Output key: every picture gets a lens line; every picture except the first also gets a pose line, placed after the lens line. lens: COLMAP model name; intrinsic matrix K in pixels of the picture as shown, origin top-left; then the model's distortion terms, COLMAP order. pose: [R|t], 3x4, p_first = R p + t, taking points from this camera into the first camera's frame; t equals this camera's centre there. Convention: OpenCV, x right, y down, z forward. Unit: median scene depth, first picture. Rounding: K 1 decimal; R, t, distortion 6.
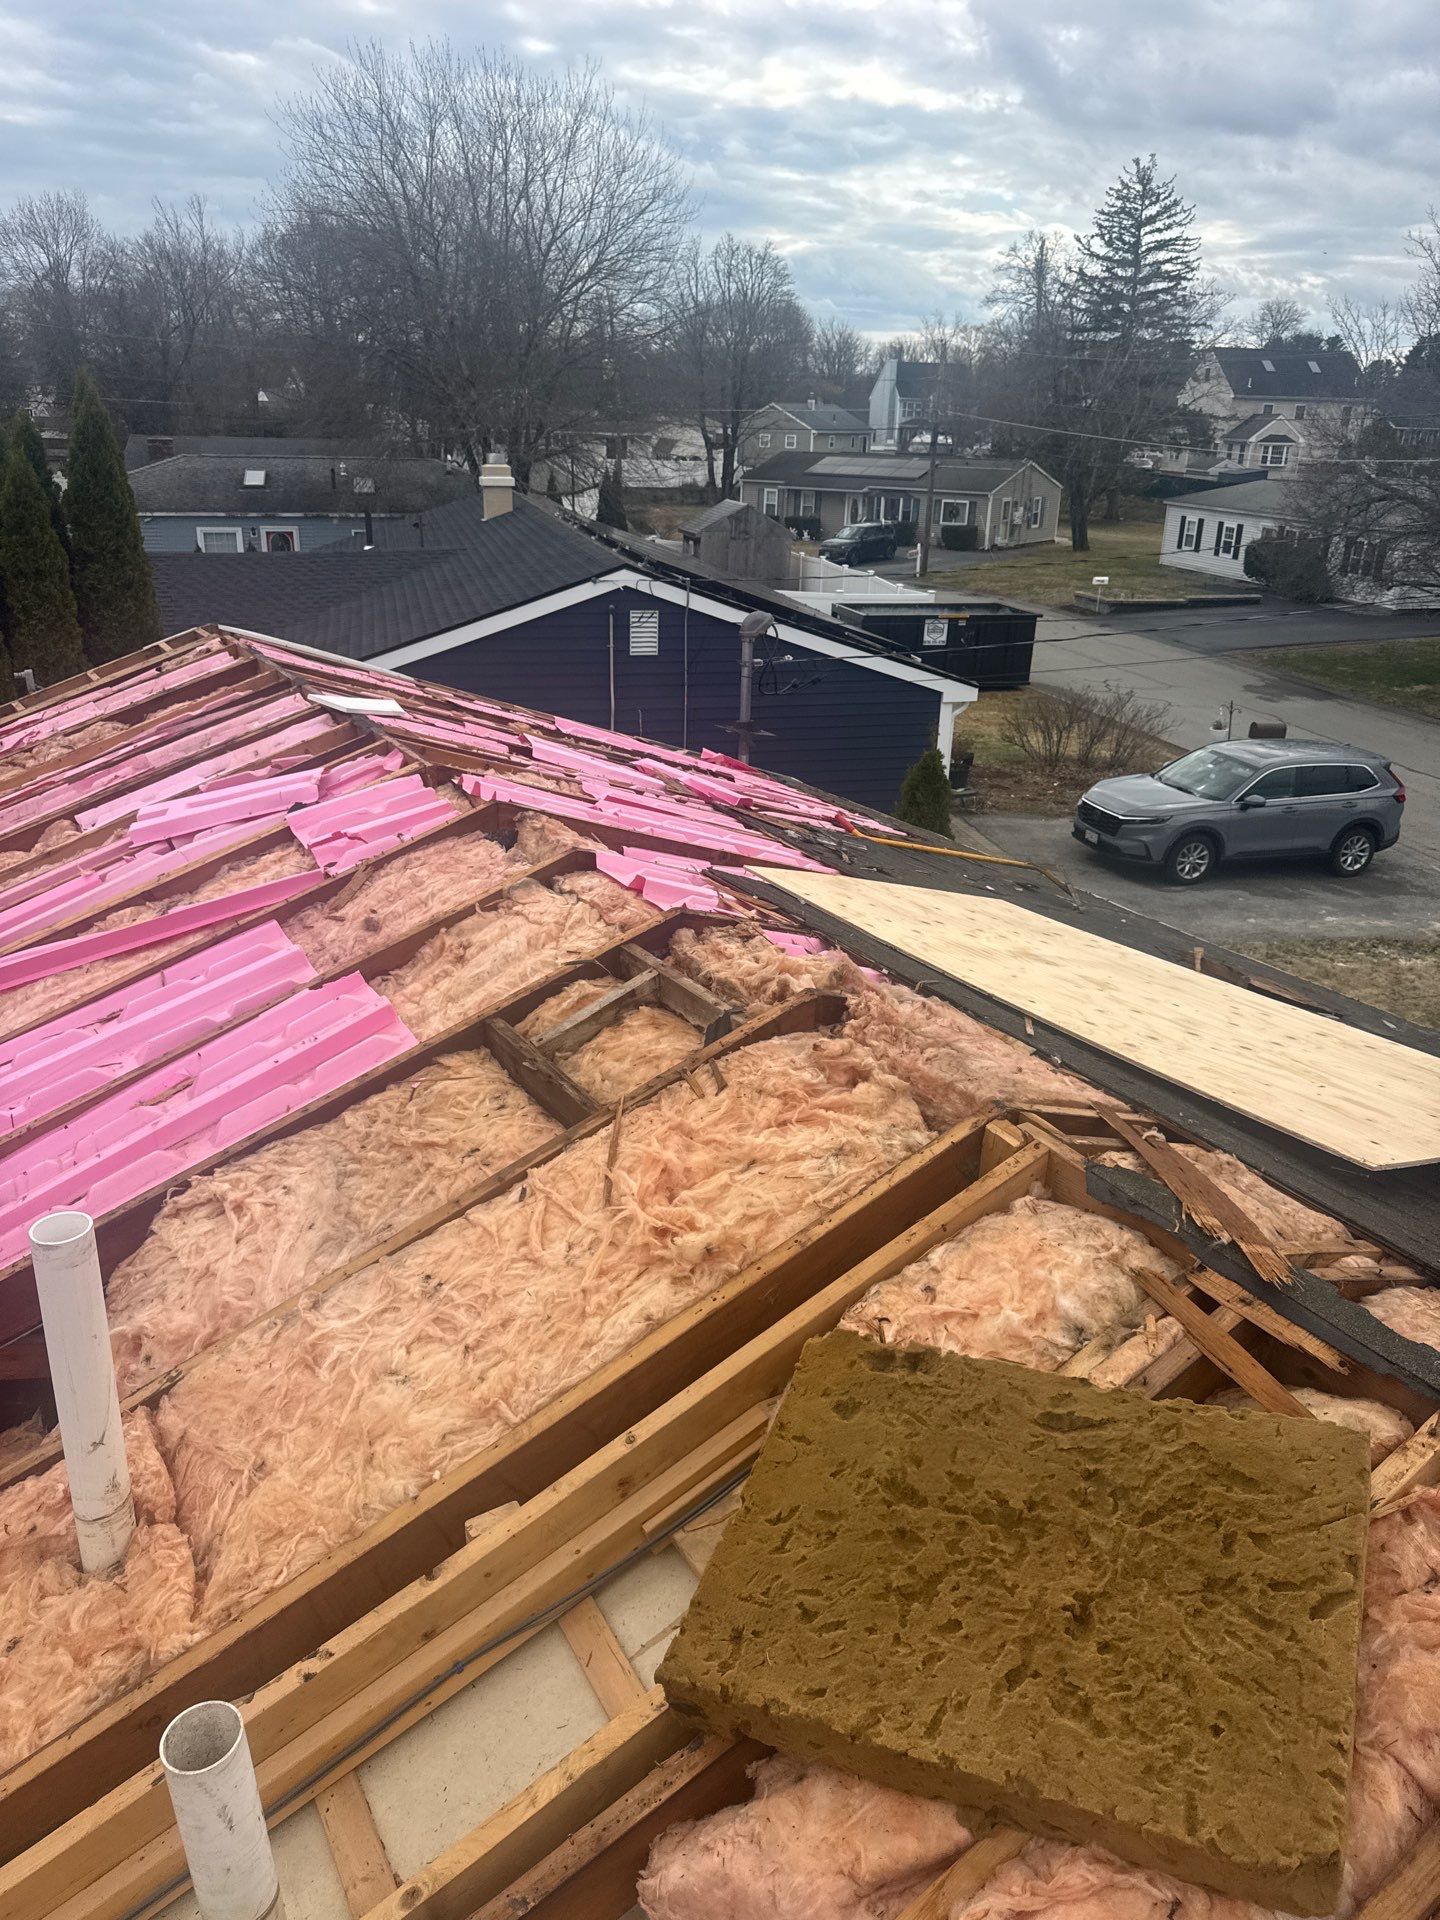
lens RADIAL K [[1308.2, 0, 720.0], [0, 1308.2, 960.0], [0, 0, 1]] dist [0.055205, -0.085228]
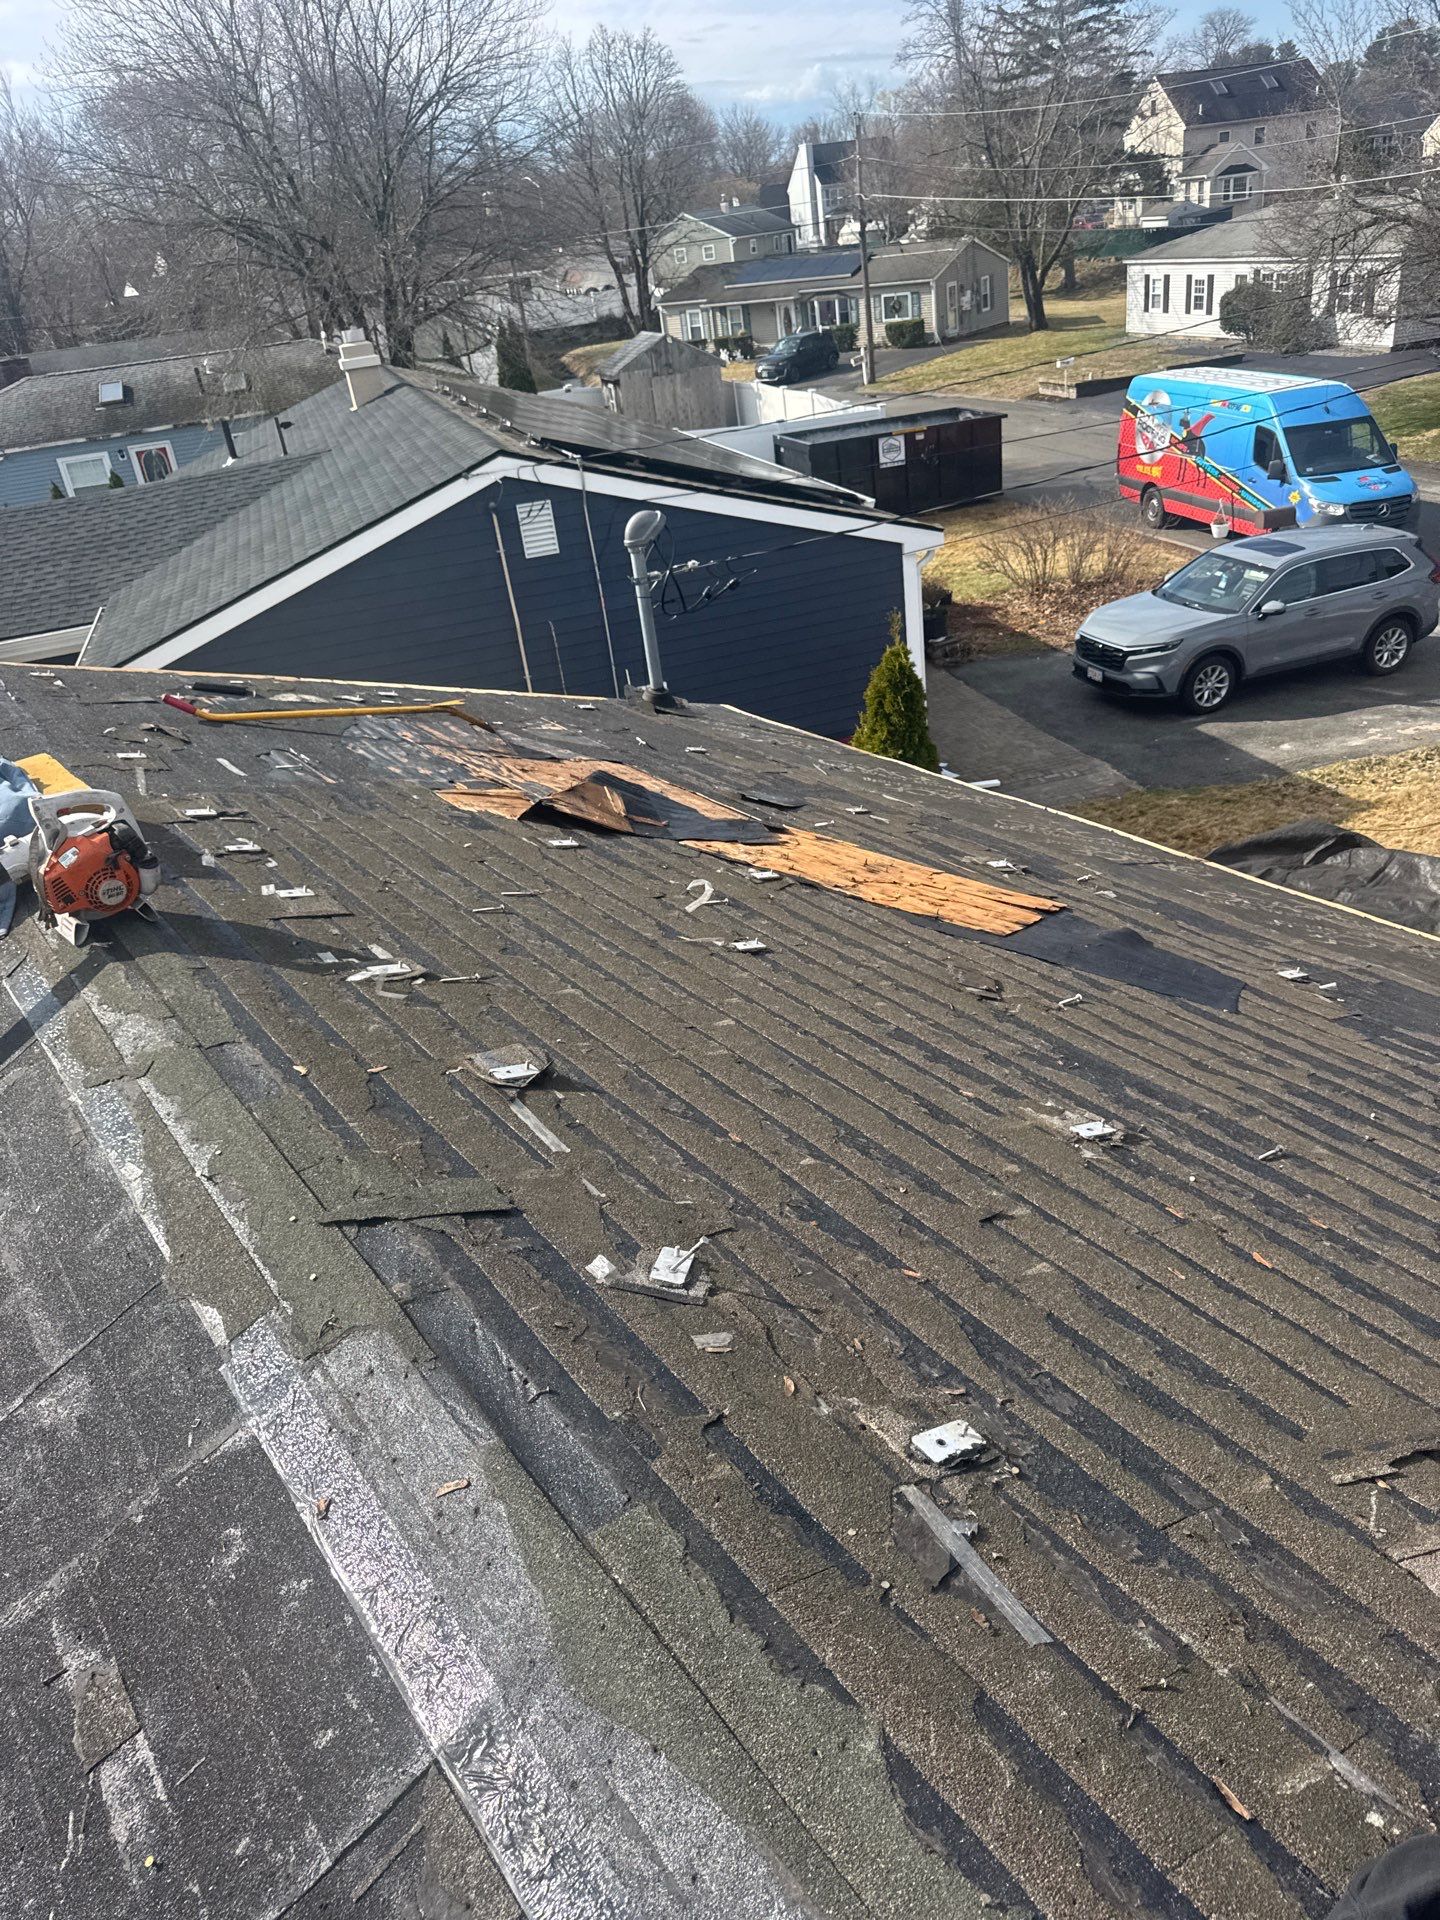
lens RADIAL K [[1359.1, 0, 730.6], [0, 1359.1, 950.4], [0, 0, 1]] dist [0.006513, -0.013900]
pose [[0.988929, -0.148148, -0.008440, 0.007972], [0.148265, 0.984189, 0.096901, -0.012922], [-0.006049, -0.097079, 0.995258, 0.028171]]
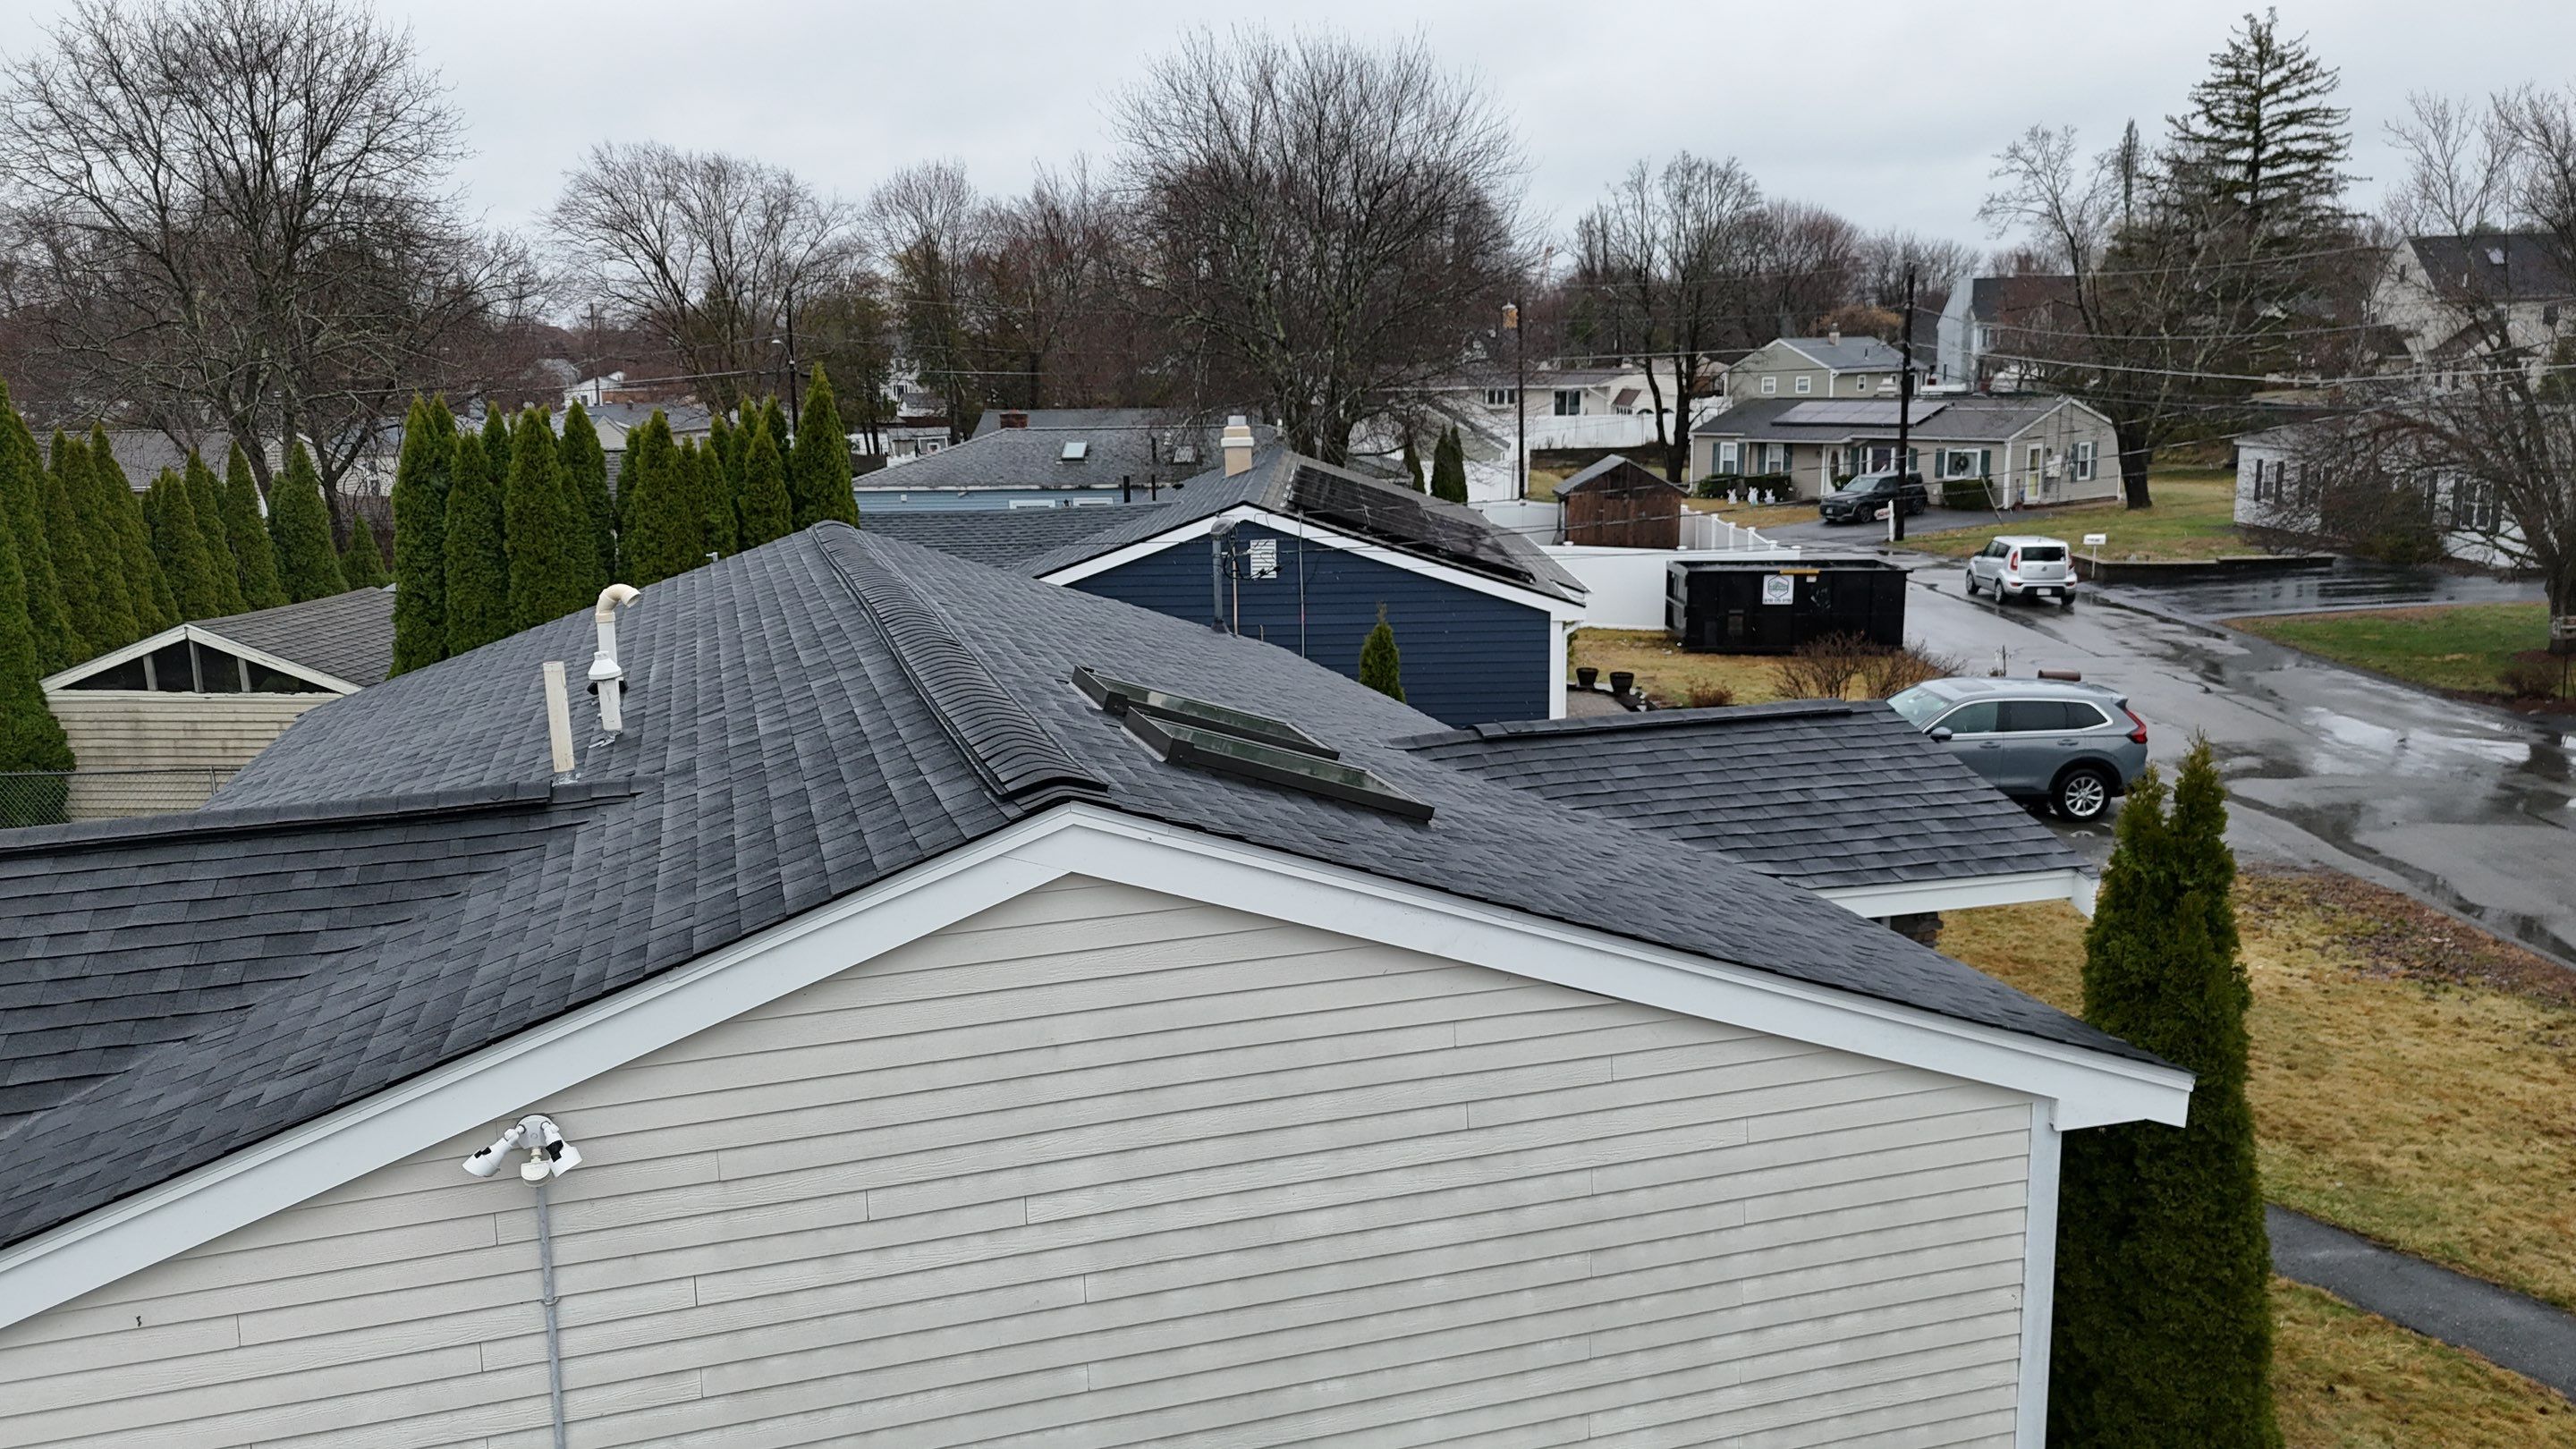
lens RADIAL K [[1937.7, 0, 1328.1], [0, 1937.7, 725.5], [0, 0, 1]] dist [0.079189, -0.122404]
pose [[0.967526, 0.005103, -0.252721, 0.110595], [-0.056891, 0.978541, -0.198041, 0.059355], [0.246288, 0.205987, 0.947054, -0.148460]]
